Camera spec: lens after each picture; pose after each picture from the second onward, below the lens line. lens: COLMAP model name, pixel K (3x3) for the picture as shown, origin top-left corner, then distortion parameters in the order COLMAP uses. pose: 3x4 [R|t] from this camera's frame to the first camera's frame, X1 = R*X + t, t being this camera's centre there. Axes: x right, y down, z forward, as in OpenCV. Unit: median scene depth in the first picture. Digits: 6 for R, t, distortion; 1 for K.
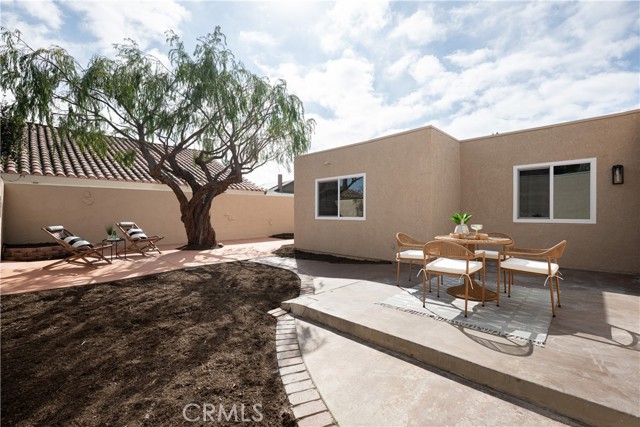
lens RADIAL K [[276.8, 0, 322.6], [0, 276.8, 214.3], [0, 0, 1]] dist [-0.001576, -0.000309]
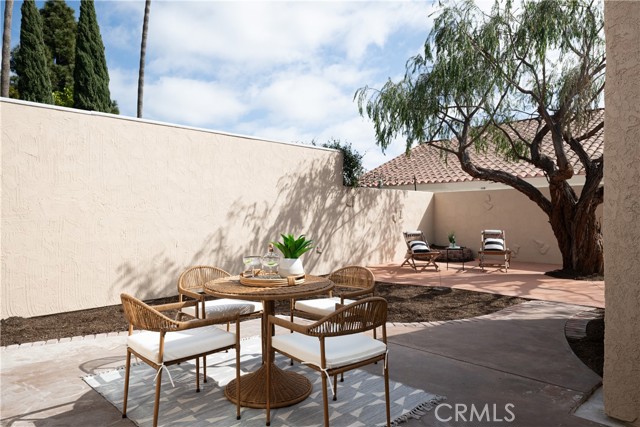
lens RADIAL K [[439.9, 0, 317.9], [0, 439.9, 215.9], [0, 0, 1]] dist [-0.006978, 0.001472]
pose [[-0.042160, -0.005672, -0.999095, 0.648442], [0.008302, 0.999947, -0.006027, -0.012264], [0.999076, -0.008549, -0.042111, 0.540619]]
